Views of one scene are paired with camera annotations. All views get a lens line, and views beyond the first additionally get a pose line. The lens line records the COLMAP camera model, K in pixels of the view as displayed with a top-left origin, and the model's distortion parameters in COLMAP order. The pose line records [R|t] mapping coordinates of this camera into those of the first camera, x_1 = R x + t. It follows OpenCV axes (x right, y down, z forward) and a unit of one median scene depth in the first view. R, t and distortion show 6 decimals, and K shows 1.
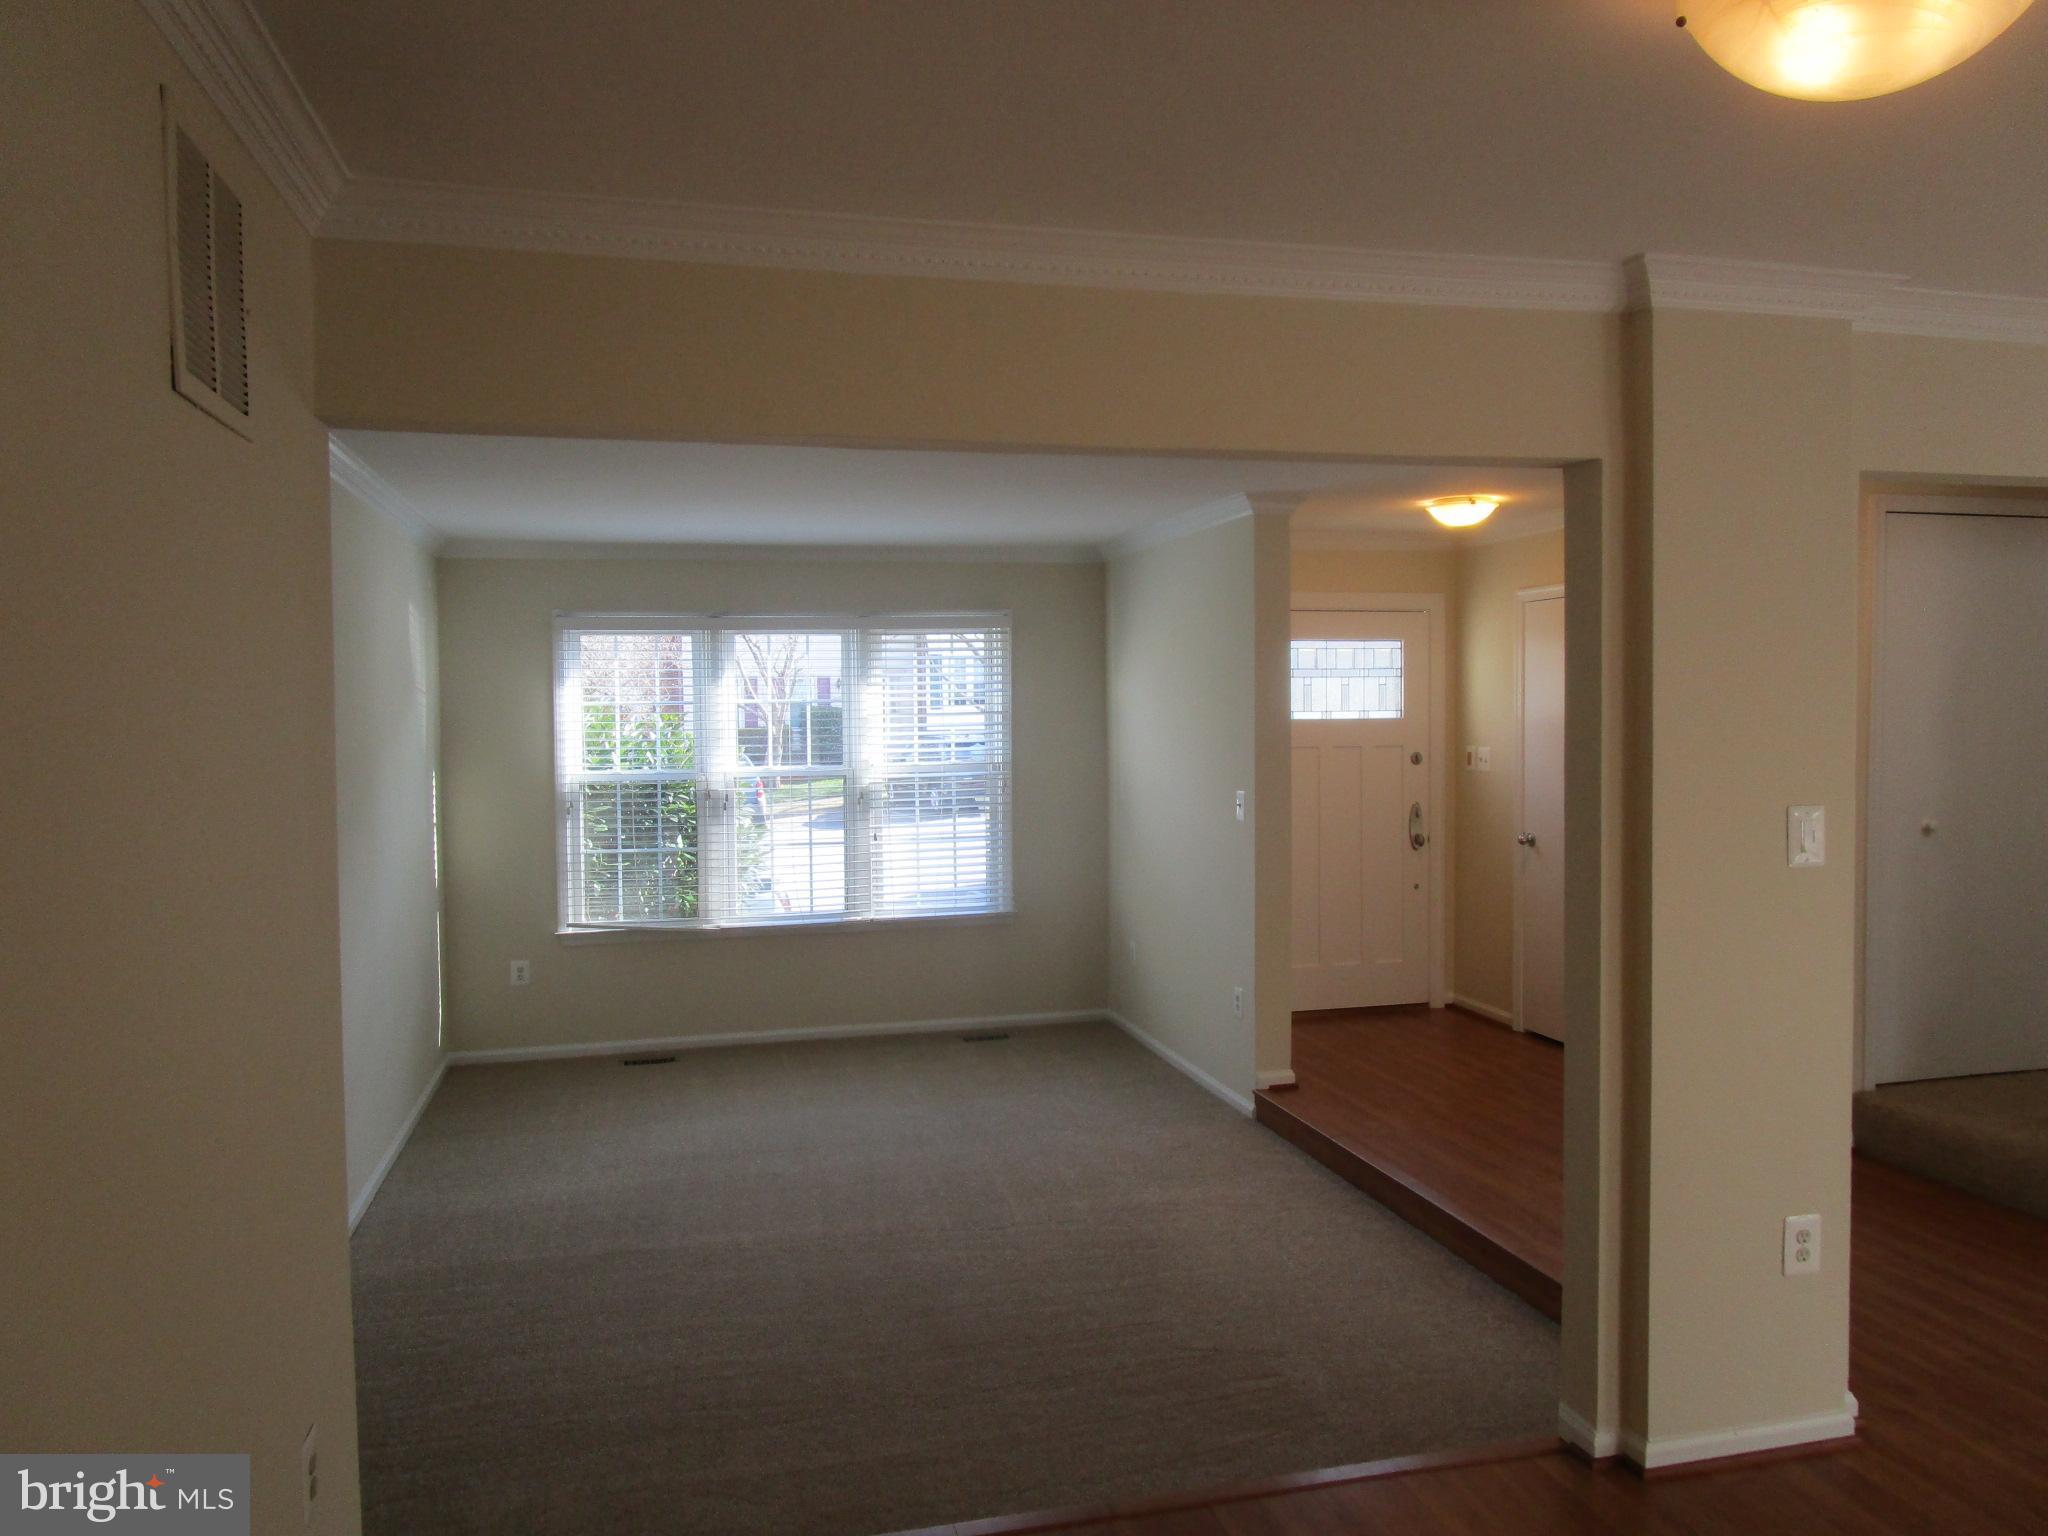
lens RADIAL K [[1456.8, 0, 1024.2], [0, 1456.8, 770.5], [0, 0, 1]] dist [-0.027743, 0.011783]
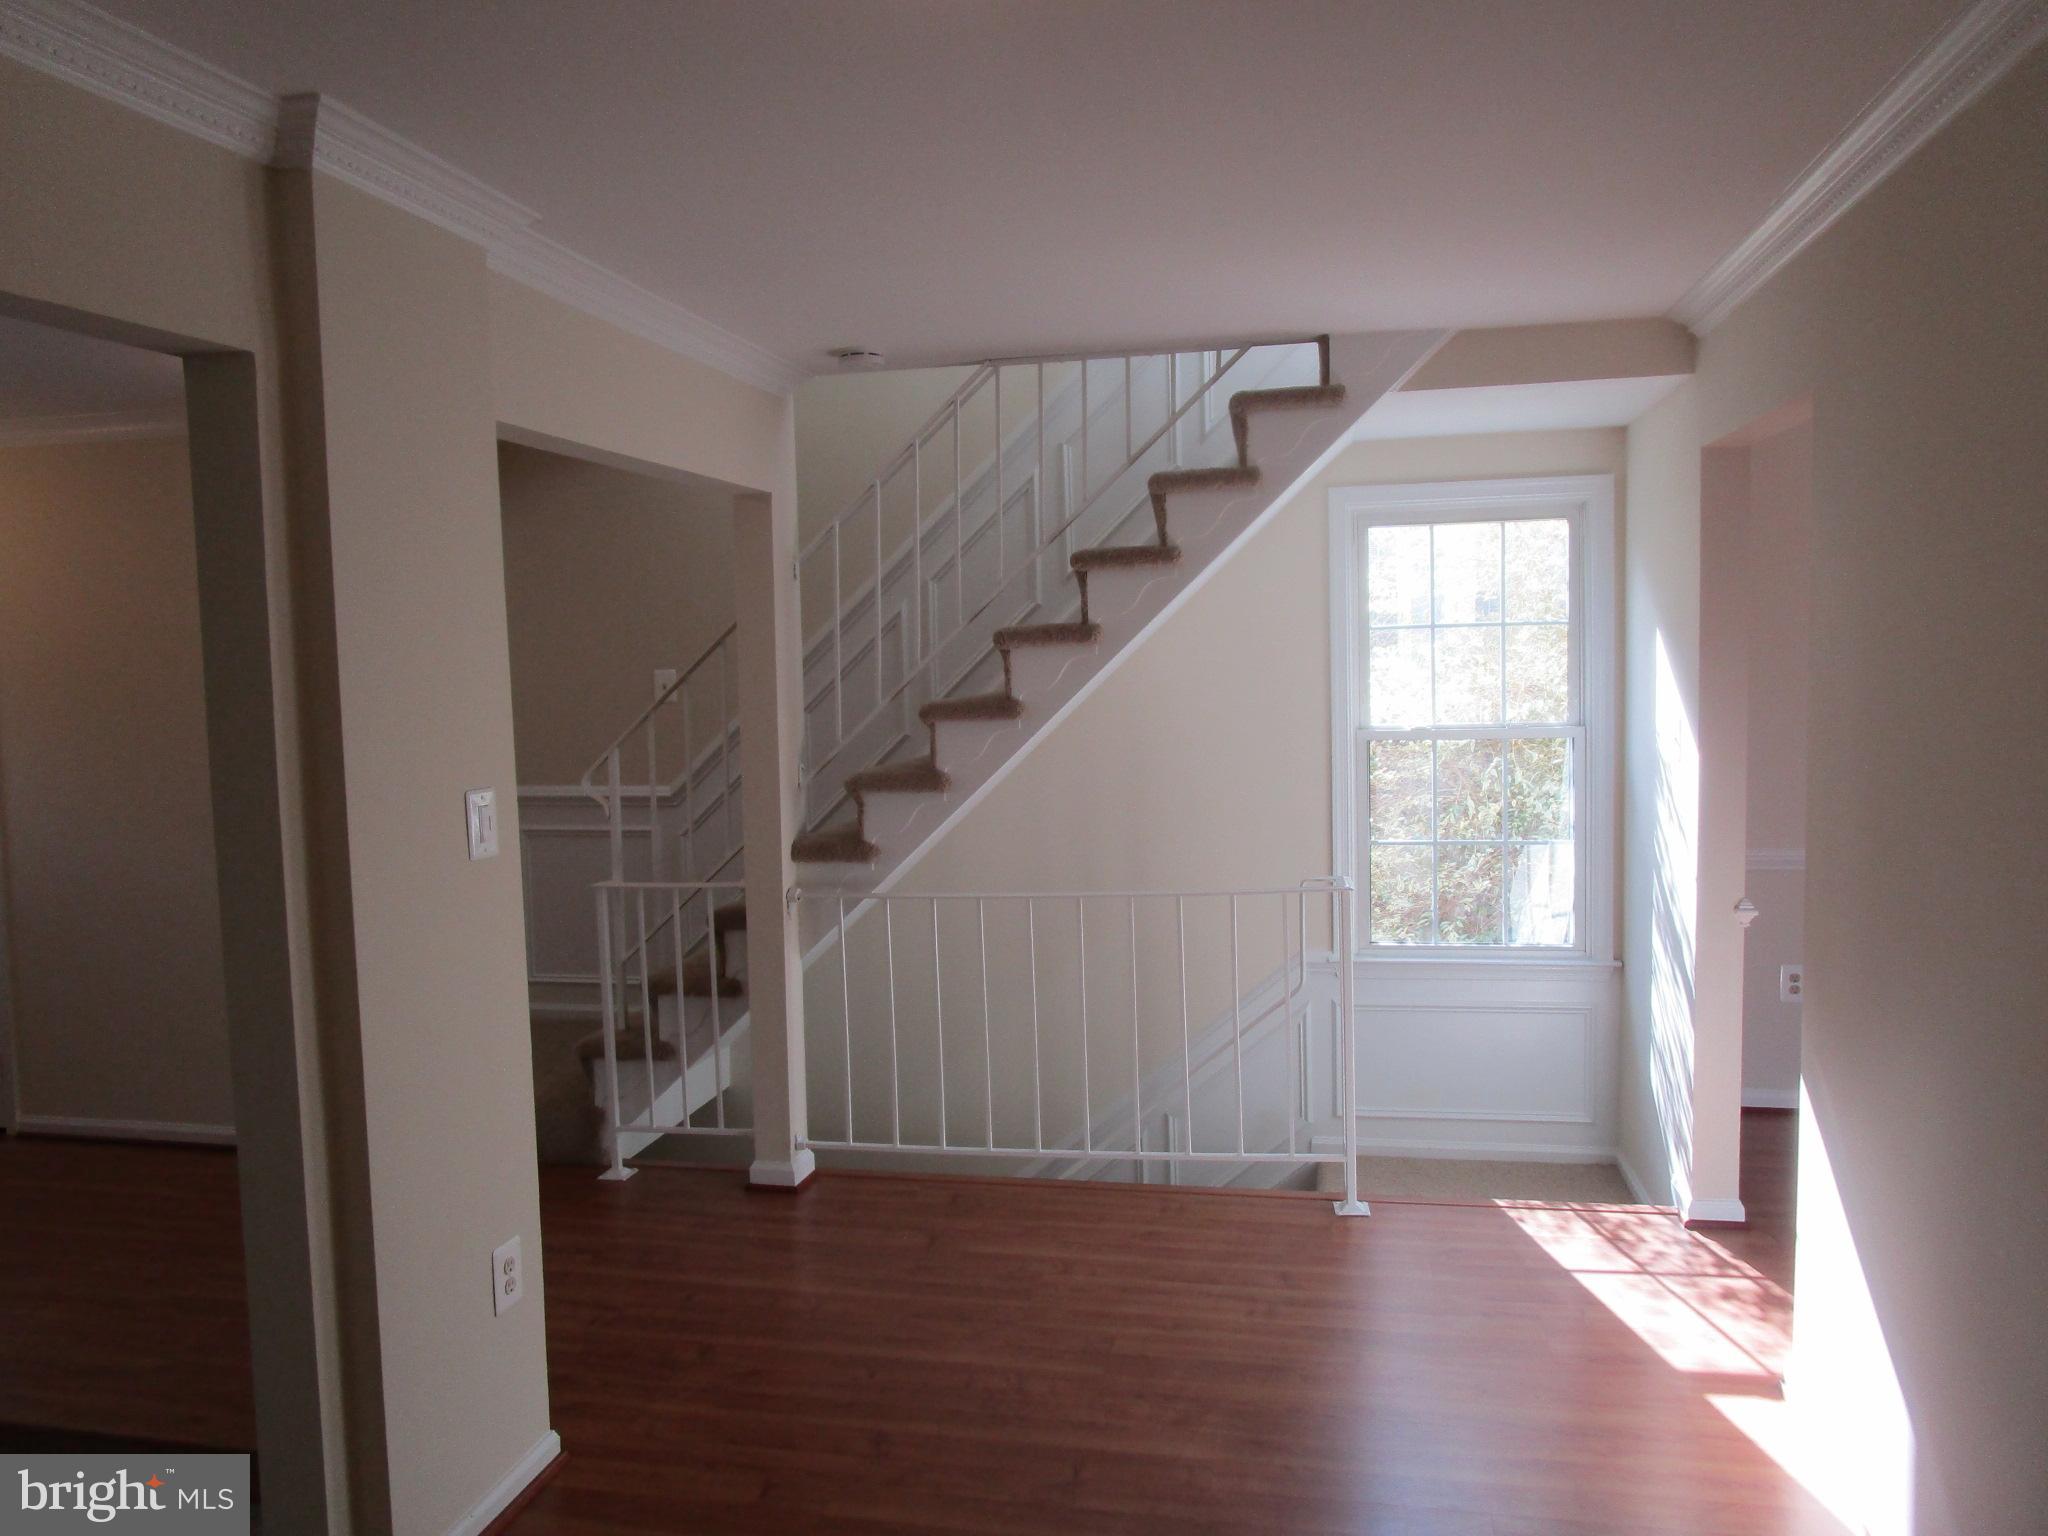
lens RADIAL K [[1456.8, 0, 1023.6], [0, 1456.8, 765.6], [0, 0, 1]] dist [-0.027743, 0.011783]
pose [[0.445408, -0.061682, 0.893200, -0.055119], [0.051415, 0.997740, 0.043262, -0.006014], [-0.893850, 0.026655, 0.447573, 0.155933]]
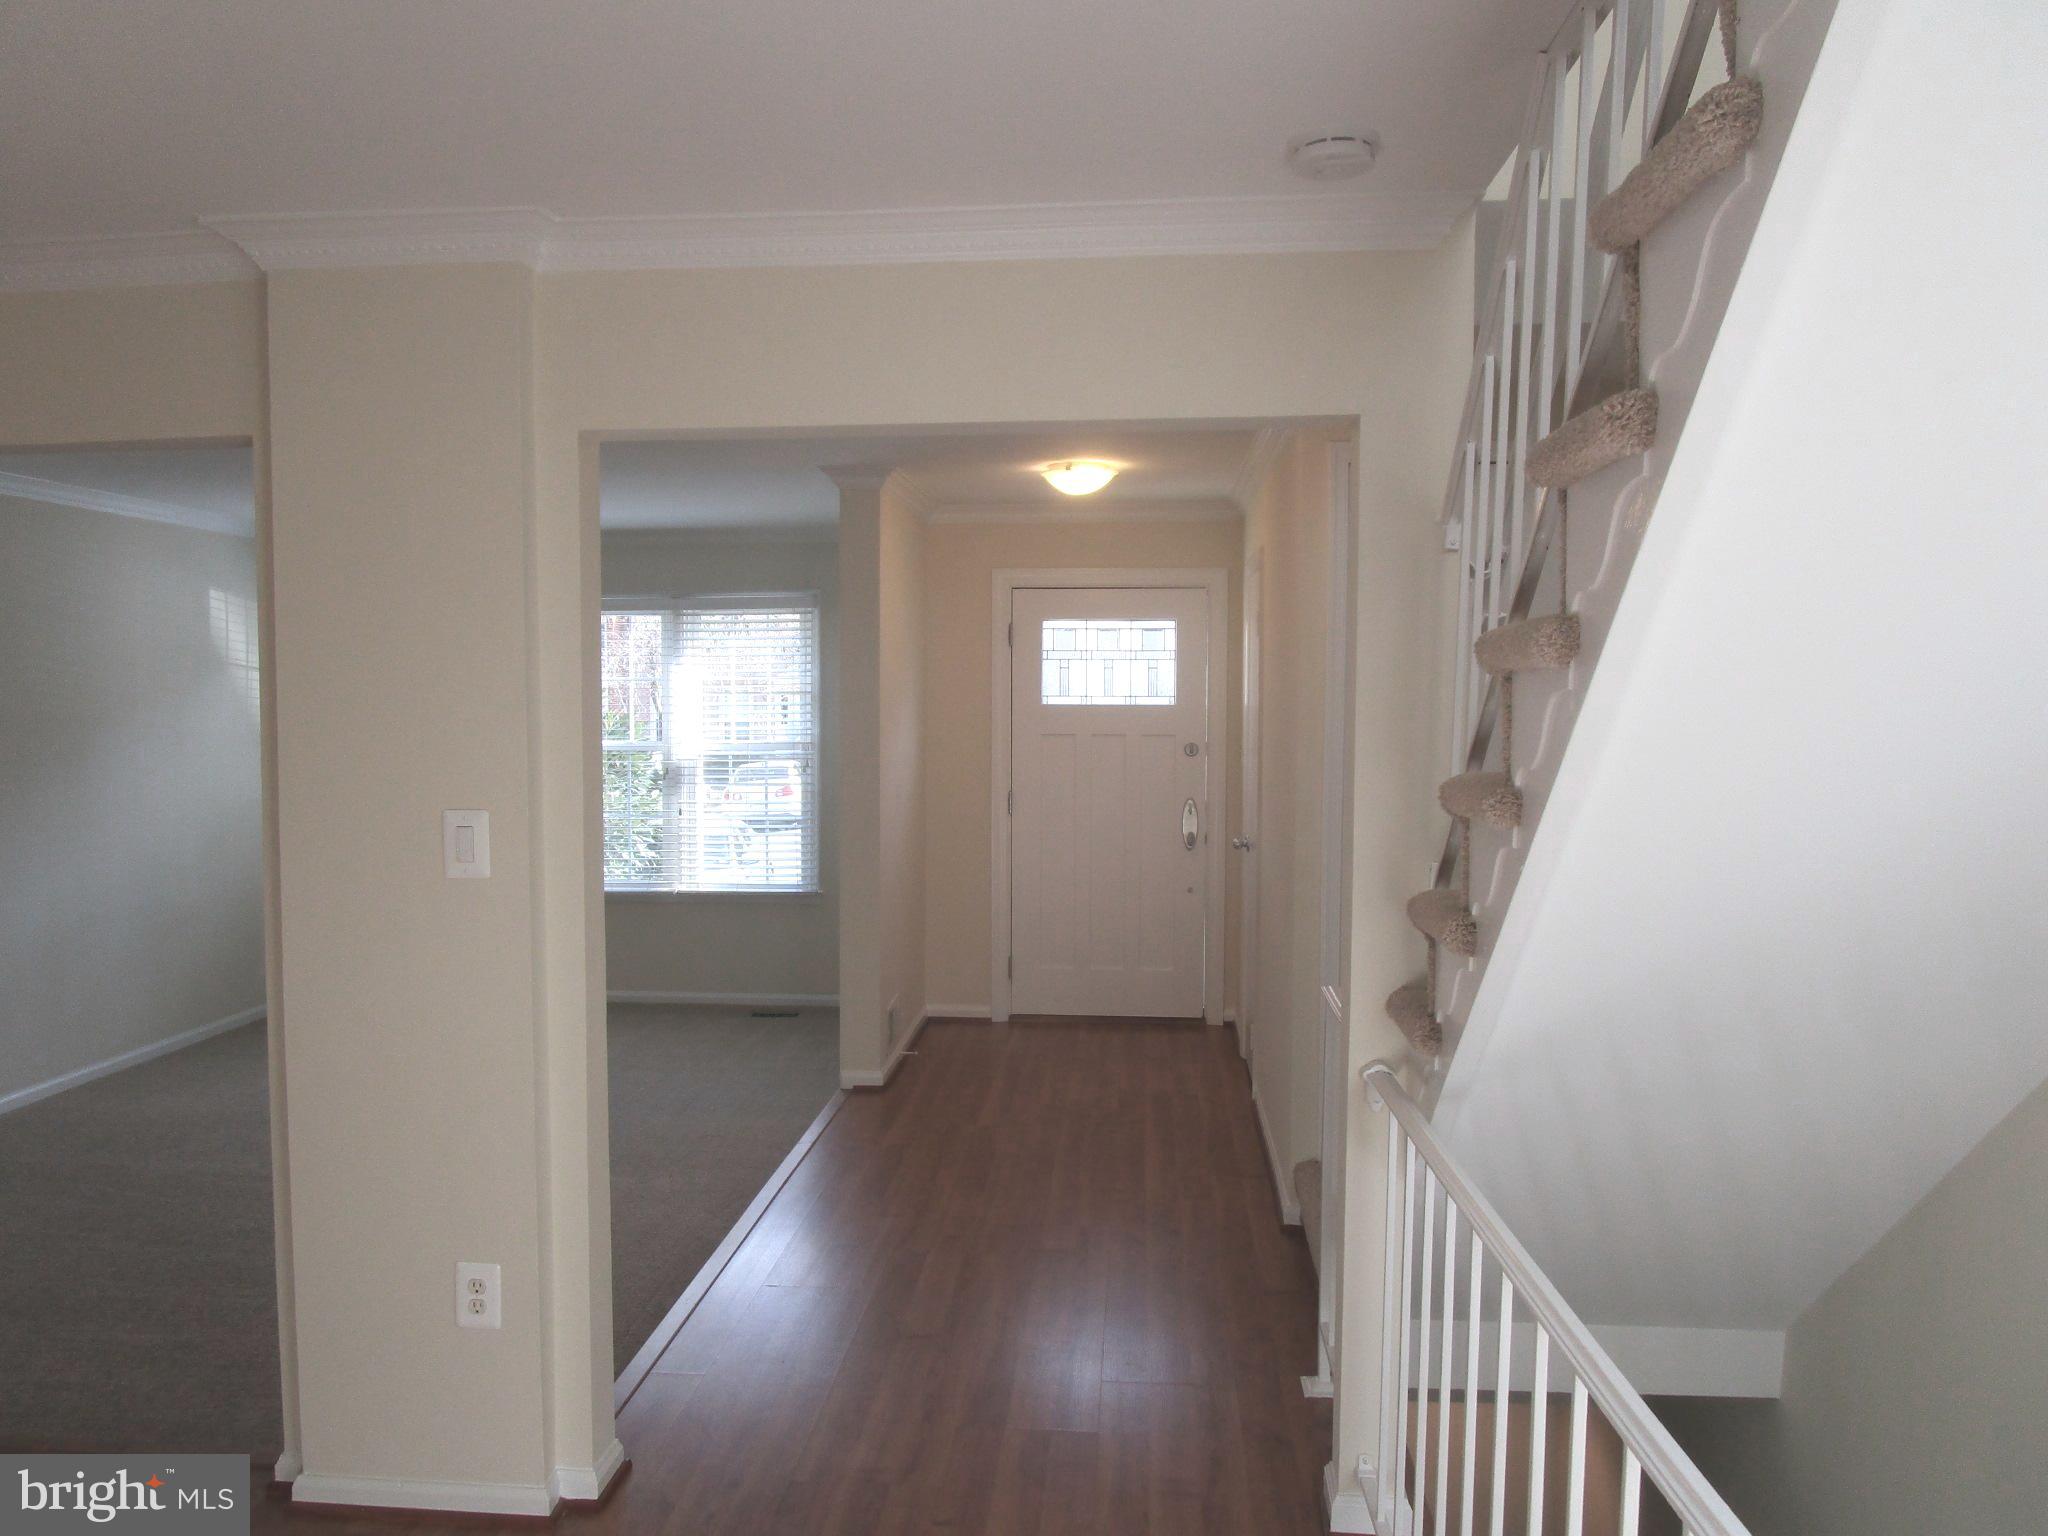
lens RADIAL K [[1456.8, 0, 1039.8], [0, 1456.8, 770.5], [0, 0, 1]] dist [-0.027743, 0.011783]
pose [[0.948238, 0.031278, -0.316017, 0.598853], [-0.026244, 0.999452, 0.020175, -0.014117], [0.316475, -0.010837, 0.948539, 0.133676]]
